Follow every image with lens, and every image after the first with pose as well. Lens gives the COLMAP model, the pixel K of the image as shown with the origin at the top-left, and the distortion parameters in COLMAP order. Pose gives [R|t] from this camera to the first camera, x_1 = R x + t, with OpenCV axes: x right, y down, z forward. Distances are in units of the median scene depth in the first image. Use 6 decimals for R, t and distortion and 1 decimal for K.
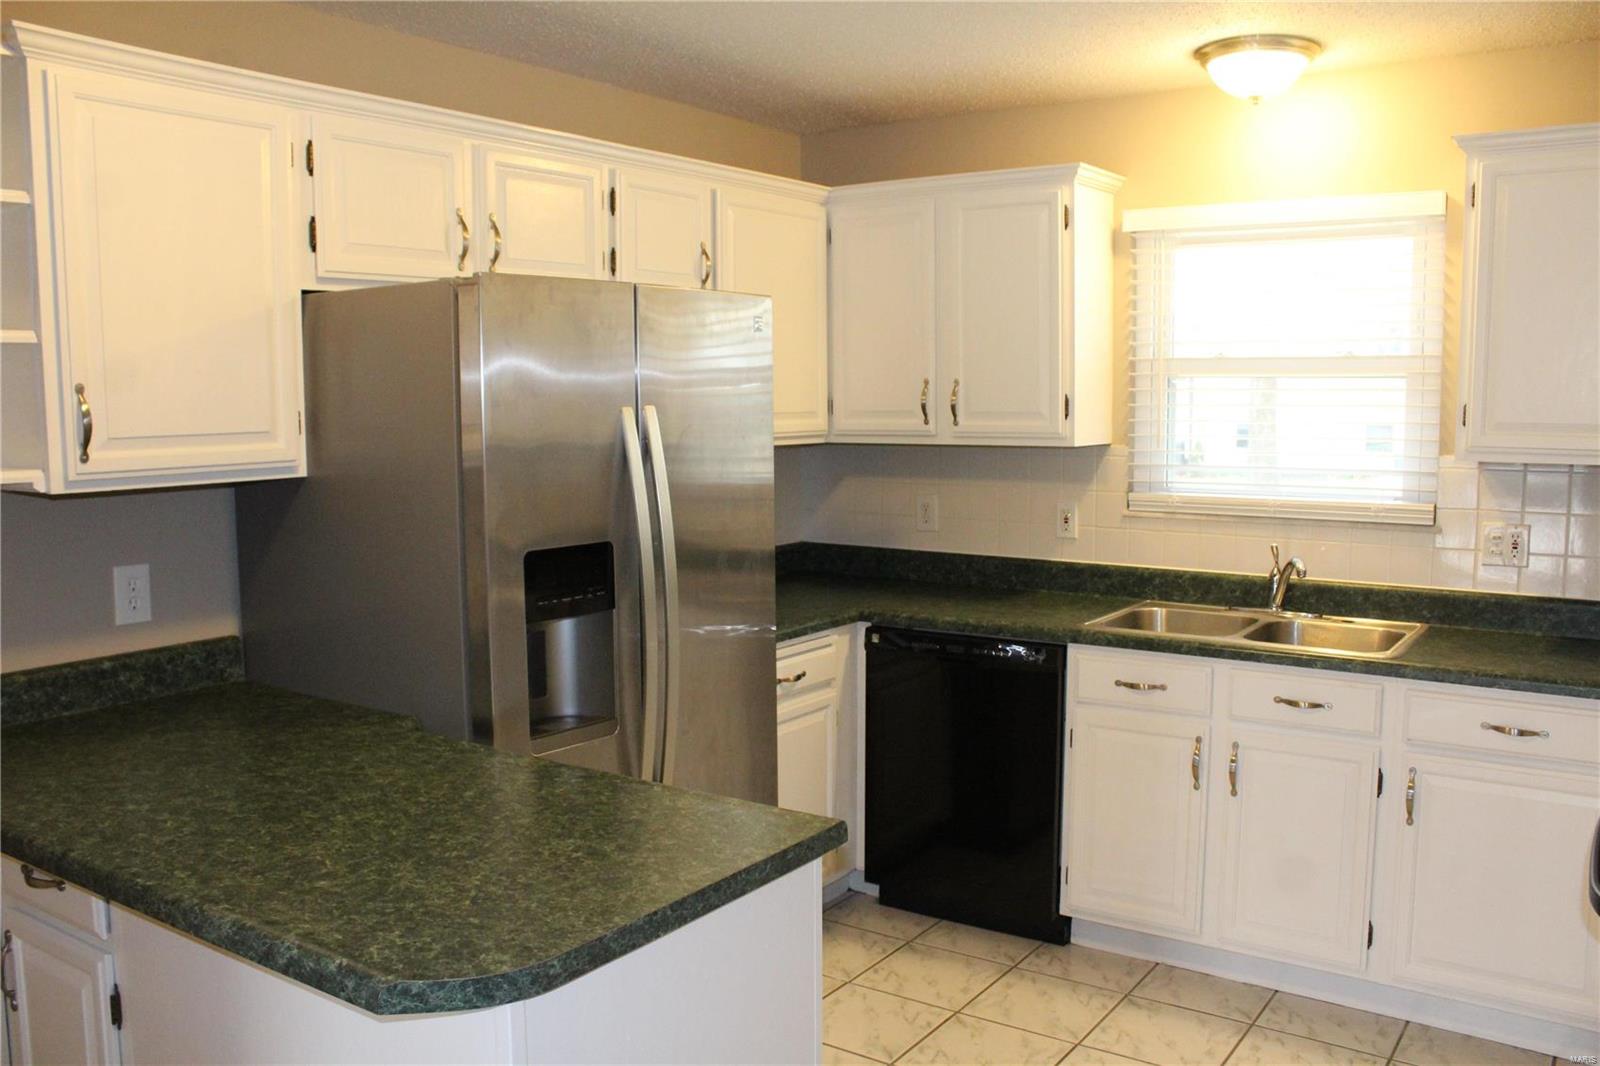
lens RADIAL K [[1330.3, 0, 800.0], [0, 1330.3, 533.0], [0, 0, 1]] dist [-0.125180, 0.081261]
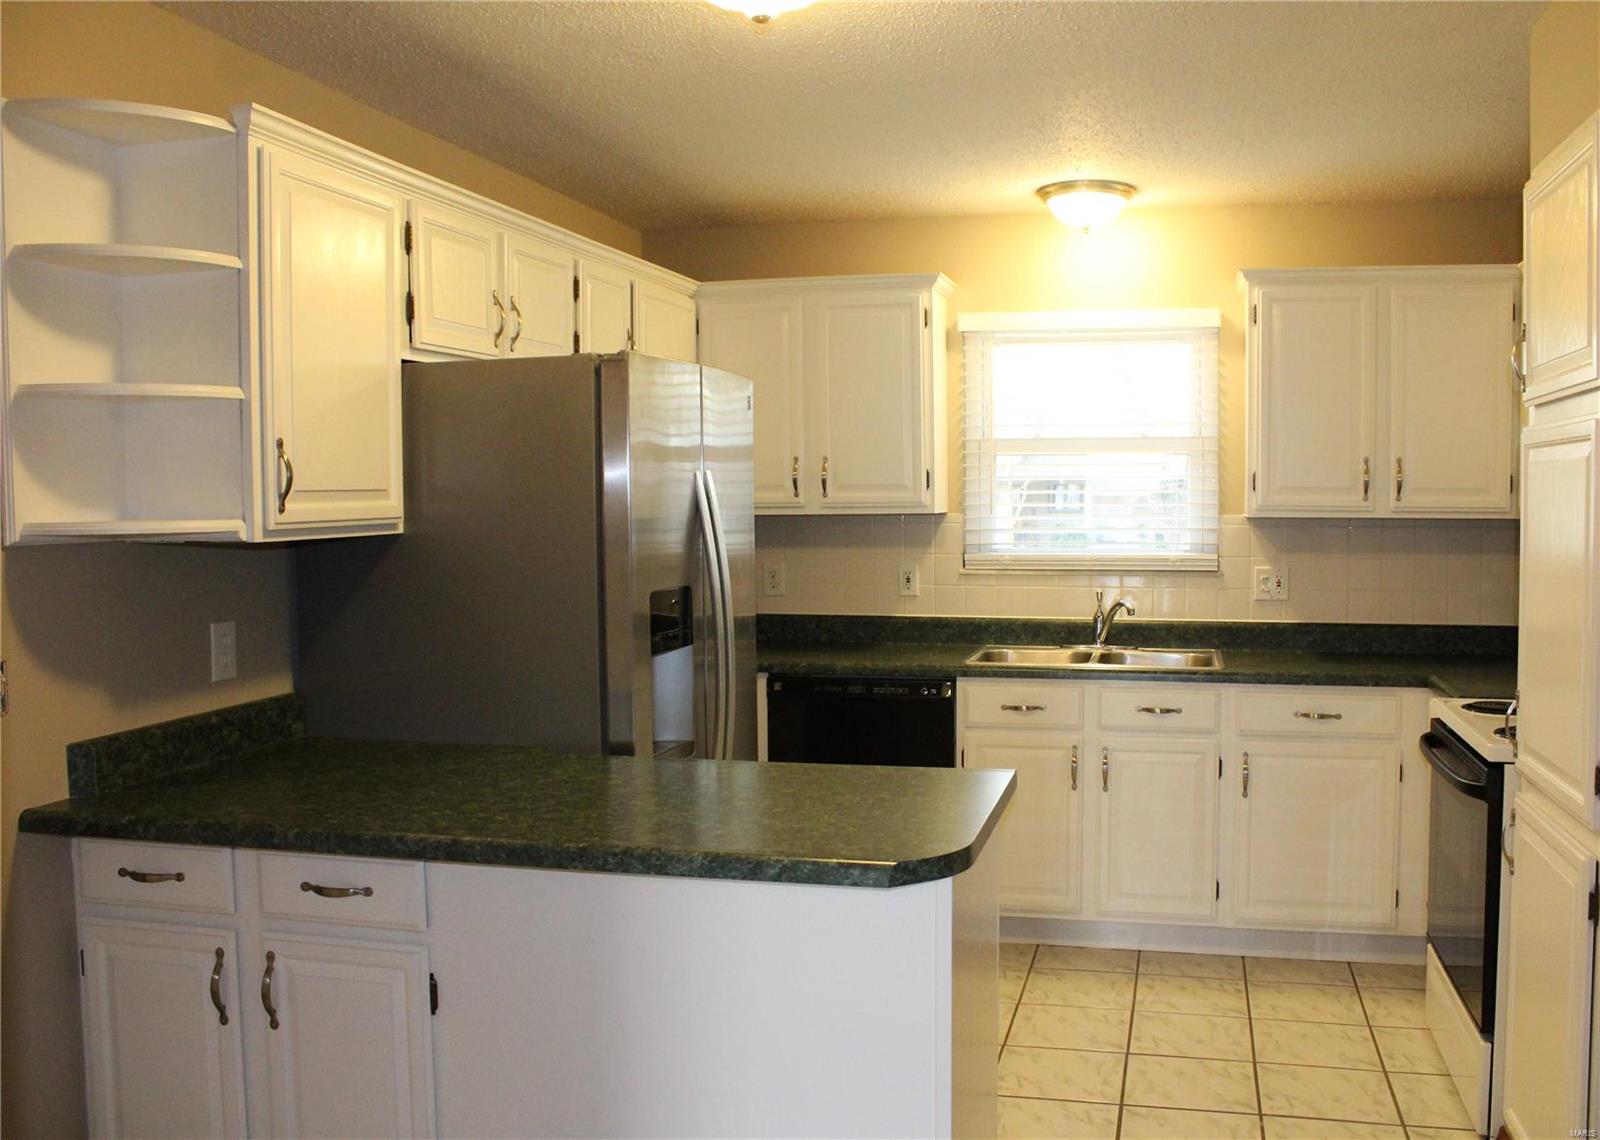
lens RADIAL K [[1470.8, 0, 800.0], [0, 1470.8, 570.0], [0, 0, 1]] dist [-0.121998, 0.011607]
pose [[0.932643, -0.020290, 0.360228, -0.407244], [0.040177, 0.998048, -0.047804, 0.045784], [-0.358555, 0.059057, 0.931638, -0.178403]]
